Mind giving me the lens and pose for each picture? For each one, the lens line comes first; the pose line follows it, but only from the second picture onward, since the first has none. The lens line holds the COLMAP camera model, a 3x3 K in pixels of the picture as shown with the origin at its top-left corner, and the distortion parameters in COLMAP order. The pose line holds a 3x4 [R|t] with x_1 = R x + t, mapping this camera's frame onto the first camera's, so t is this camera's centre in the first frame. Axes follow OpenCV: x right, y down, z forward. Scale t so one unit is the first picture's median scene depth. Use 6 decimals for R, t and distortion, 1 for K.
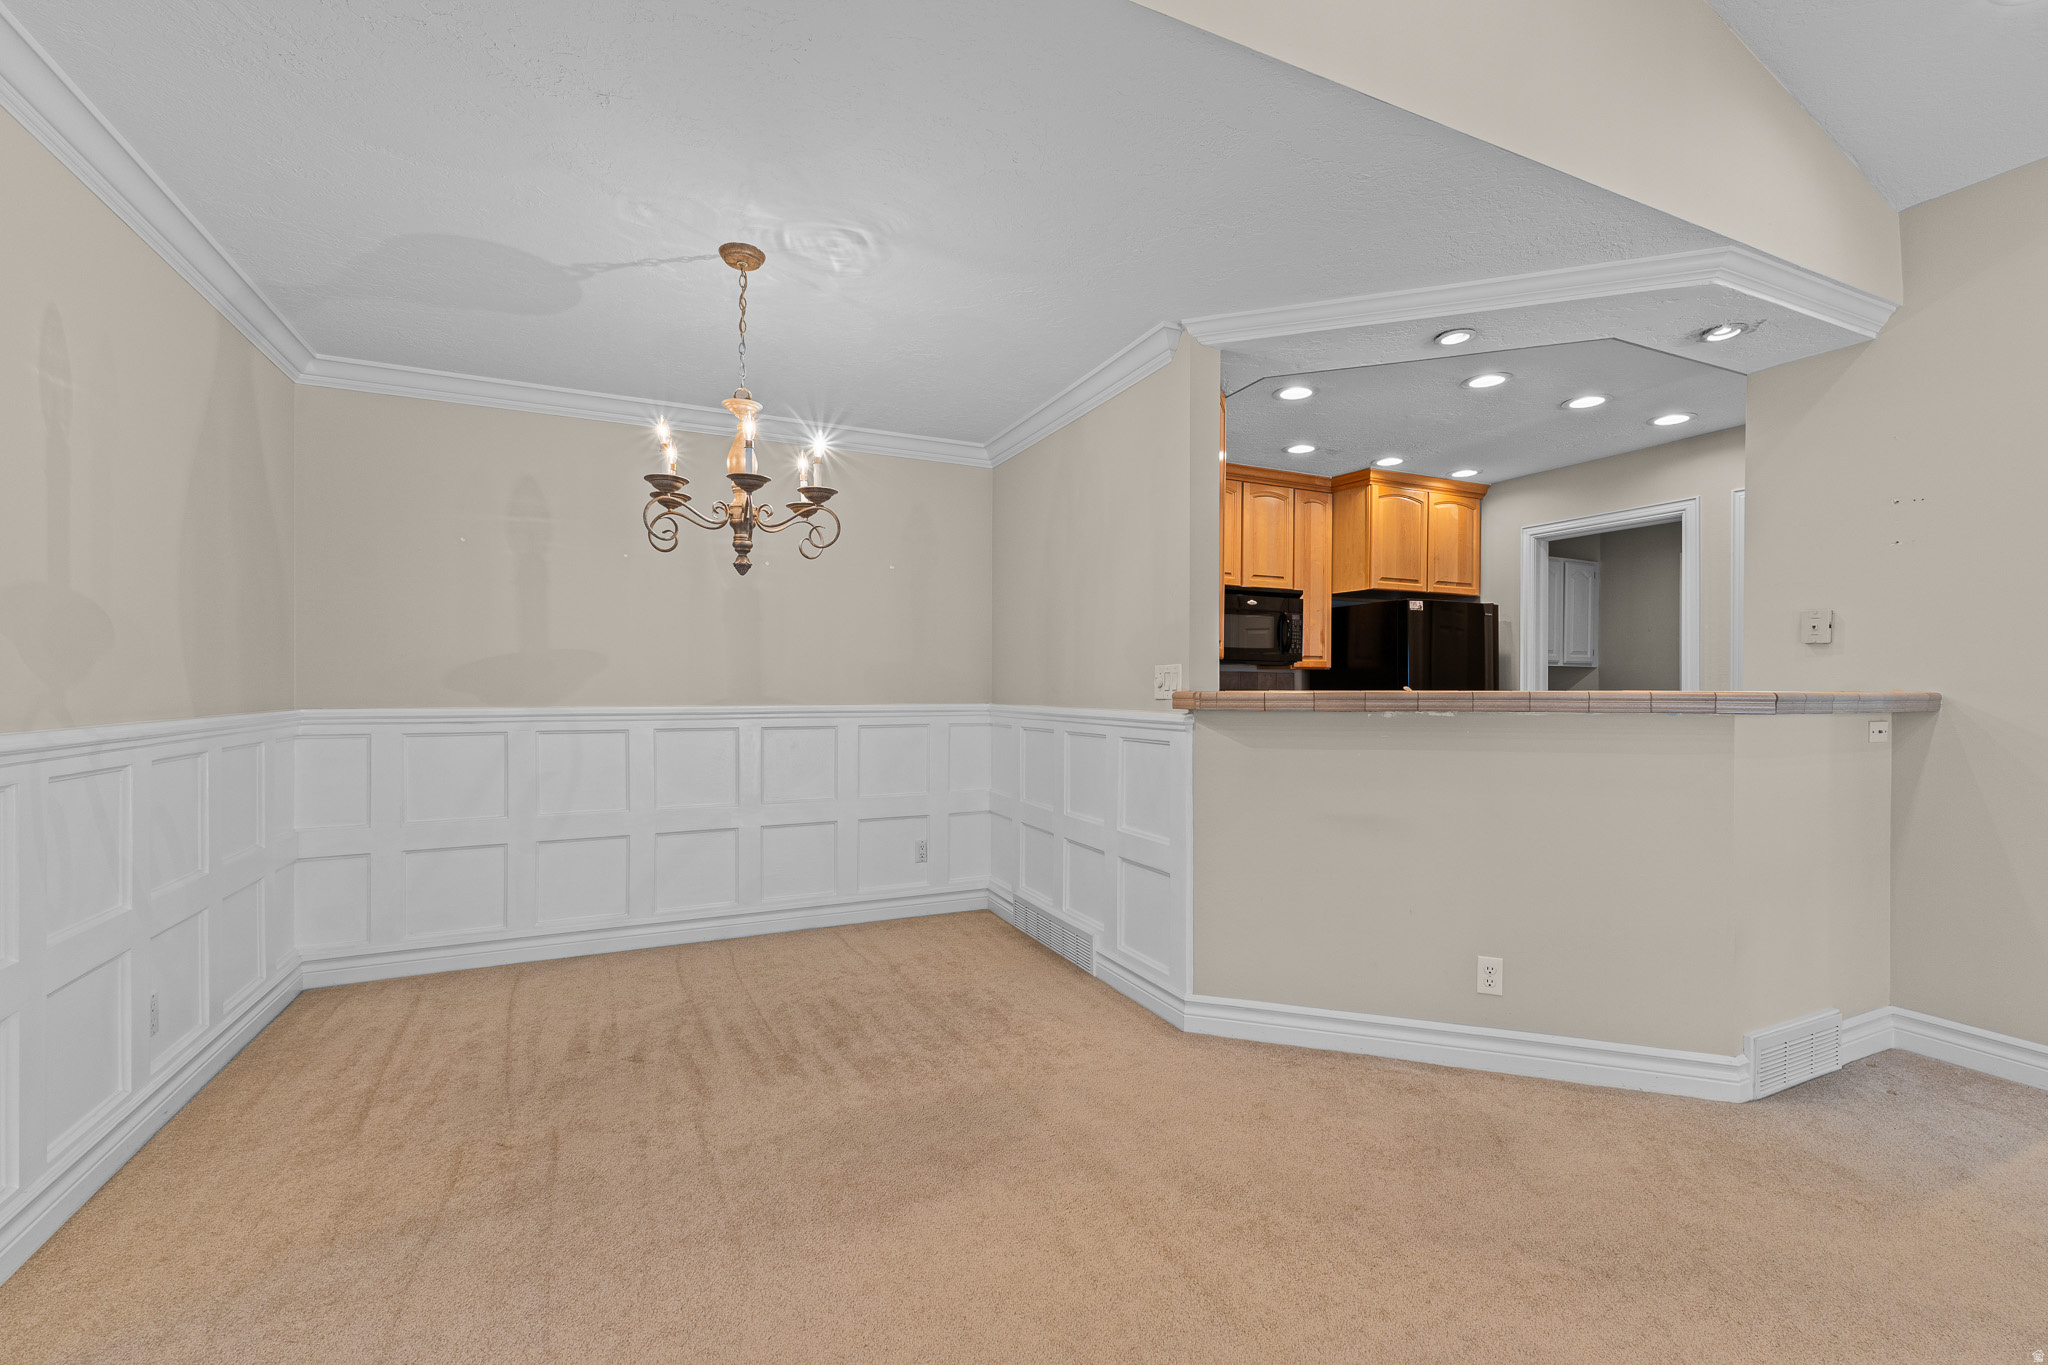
lens RADIAL K [[867.4, 0, 1036.1], [0, 867.4, 677.4], [0, 0, 1]] dist [0.009005, -0.001200]
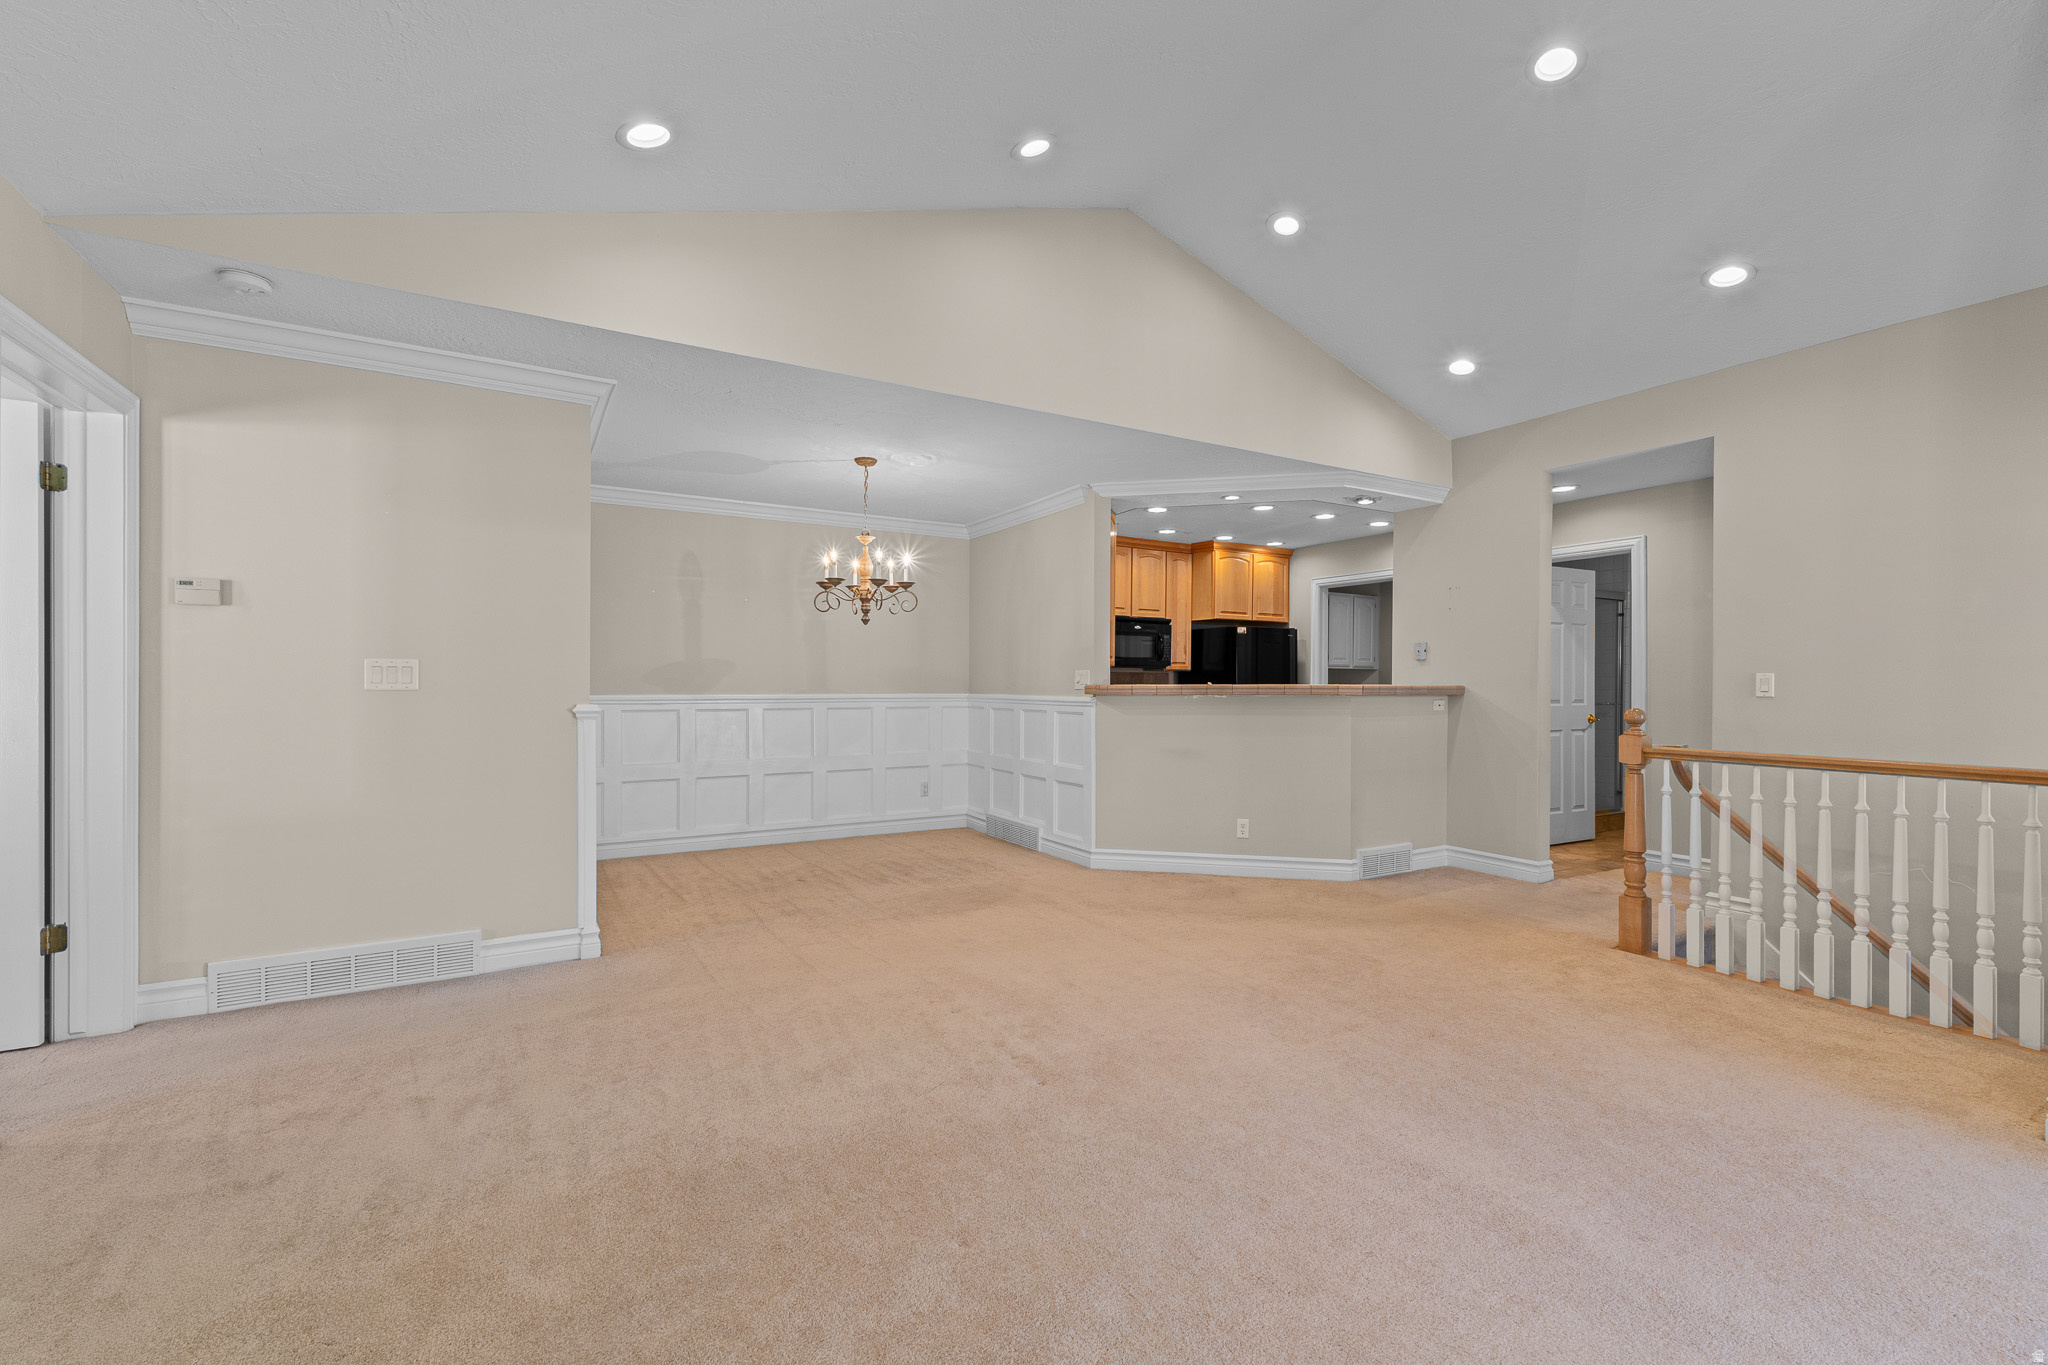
lens RADIAL K [[867.4, 0, 1019.3], [0, 867.4, 671.2], [0, 0, 1]] dist [0.009005, -0.001200]
pose [[0.997294, 0.001324, 0.073508, -0.088221], [-0.001157, 0.999997, -0.002314, -0.006235], [-0.073511, 0.002223, 0.997292, -0.624881]]
